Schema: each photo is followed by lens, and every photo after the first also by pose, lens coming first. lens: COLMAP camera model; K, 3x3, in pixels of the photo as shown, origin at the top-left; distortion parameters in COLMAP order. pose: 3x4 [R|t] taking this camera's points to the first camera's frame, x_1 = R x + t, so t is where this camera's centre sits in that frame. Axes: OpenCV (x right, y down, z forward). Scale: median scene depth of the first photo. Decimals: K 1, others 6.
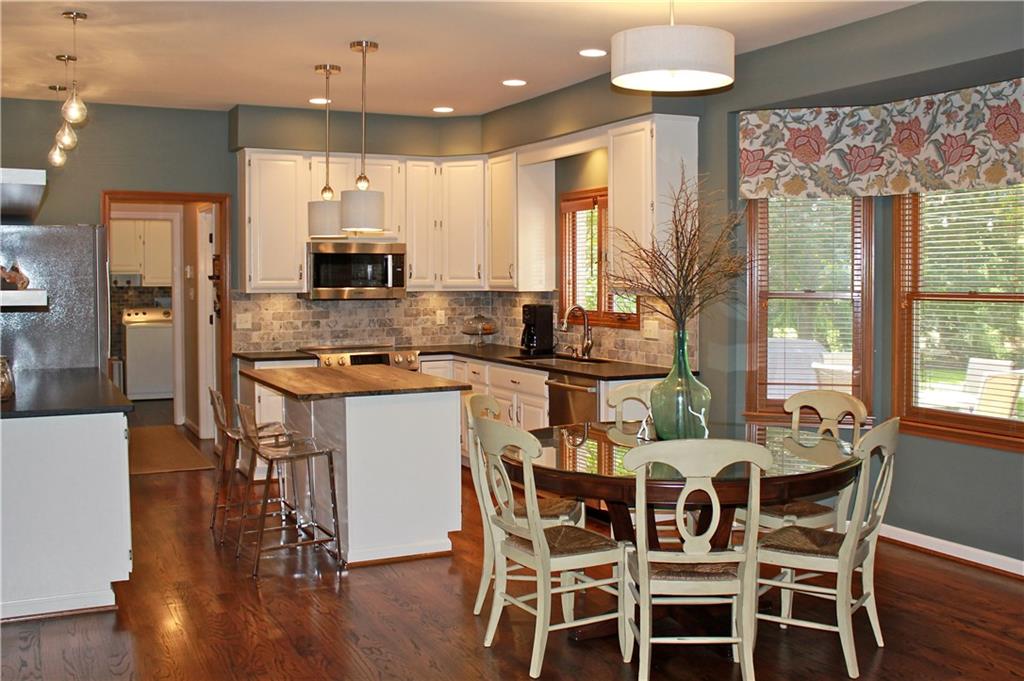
lens RADIAL K [[999.4, 0, 516.0], [0, 999.4, 322.7], [0, 0, 1]] dist [-0.128757, 0.129481]
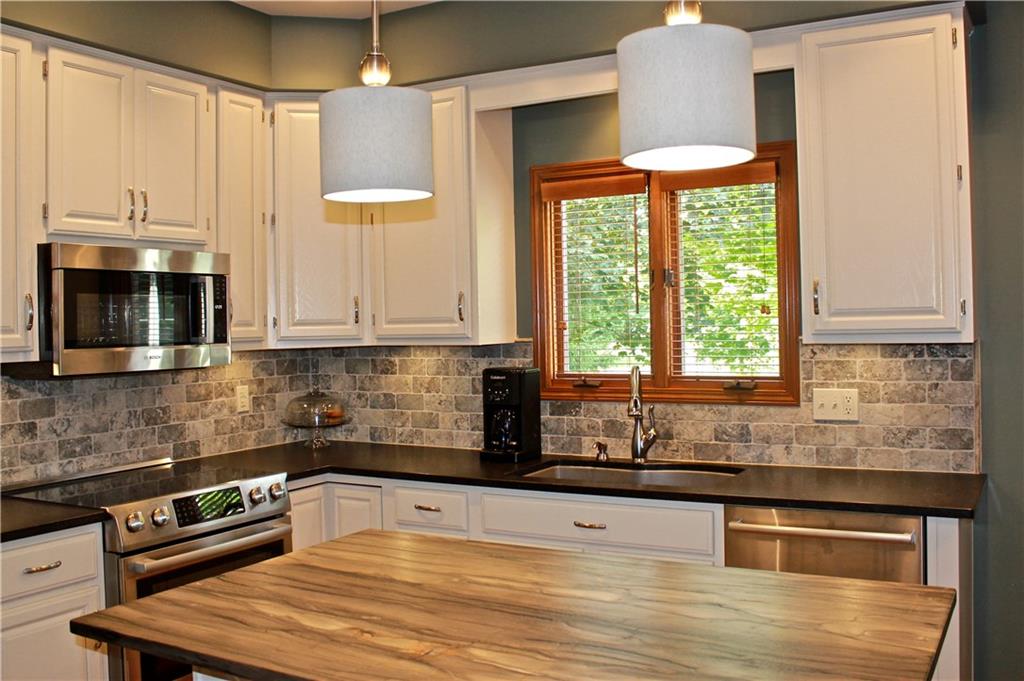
lens RADIAL K [[962.7, 0, 512.0], [0, 962.7, 340.5], [0, 0, 1]] dist [-0.160953, 0.078251]
pose [[0.834539, -0.025439, 0.550361, -0.254663], [0.043366, 0.998867, -0.019589, -0.021977], [-0.549239, 0.040214, 0.834697, 0.541959]]
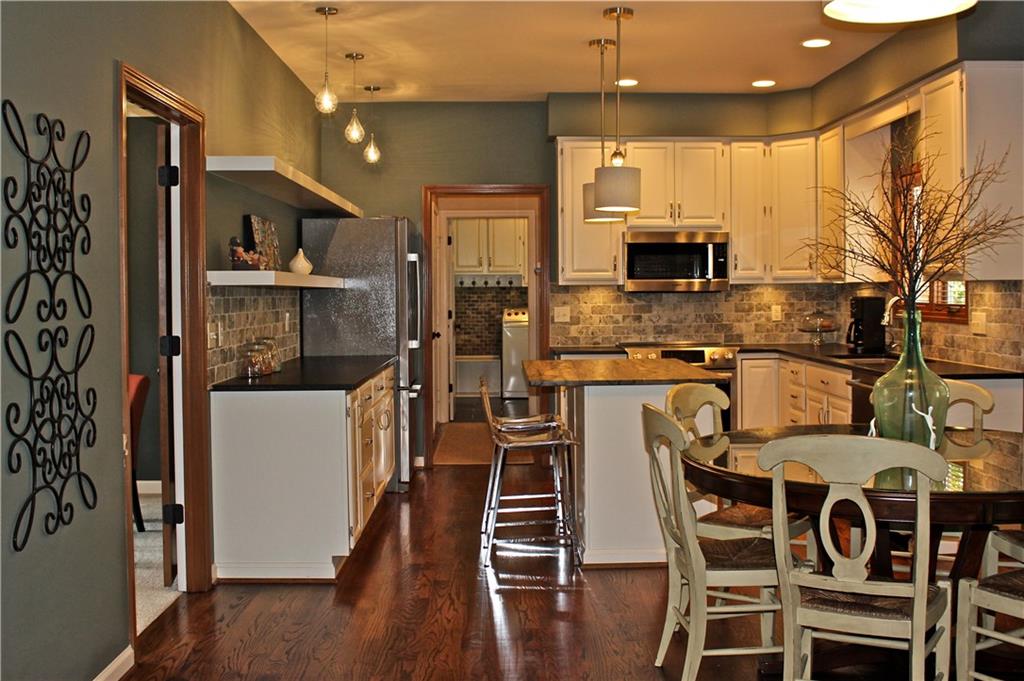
lens RADIAL K [[1030.2, 0, 530.0], [0, 1030.2, 329.8], [0, 0, 1]] dist [-0.151673, 0.169872]
pose [[0.907774, 0.010532, -0.419327, 0.121656], [-0.012240, 0.999924, -0.001382, 0.015090], [0.419280, 0.006388, 0.907834, 0.064333]]
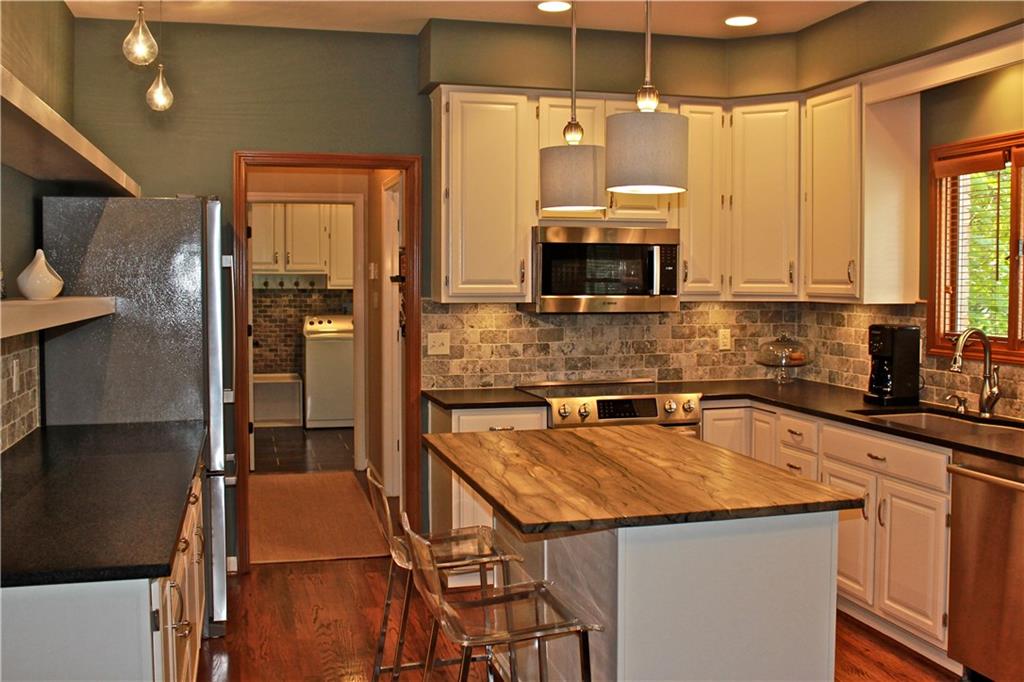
lens RADIAL K [[1030.2, 0, 530.0], [0, 1030.2, 330.3], [0, 0, 1]] dist [-0.151673, 0.169872]
pose [[0.980440, 0.012021, -0.196448, -0.074499], [-0.010973, 0.999919, 0.006419, -0.015909], [0.196510, -0.004138, 0.980493, 0.318926]]
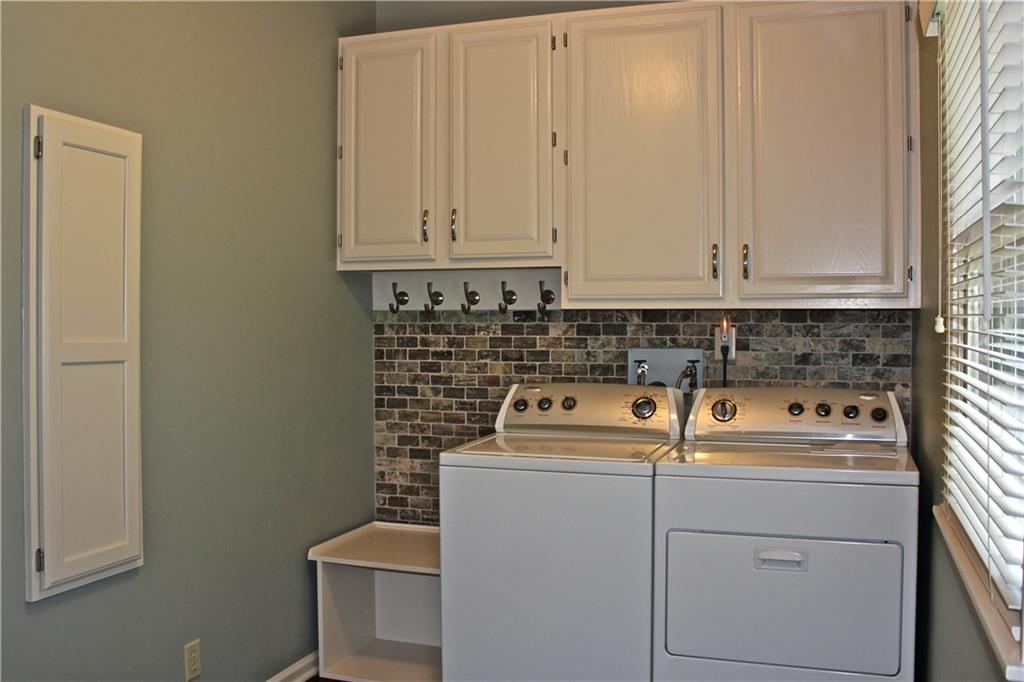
lens RADIAL K [[930.5, 0, 497.2], [0, 930.5, 321.2], [0, 0, 1]] dist [-0.158570, 0.211593]
pose [[0.677988, 0.003622, -0.735064, -0.319644], [-0.029072, 0.999338, -0.021891, -0.044463], [0.734498, 0.036212, 0.677644, 1.326822]]
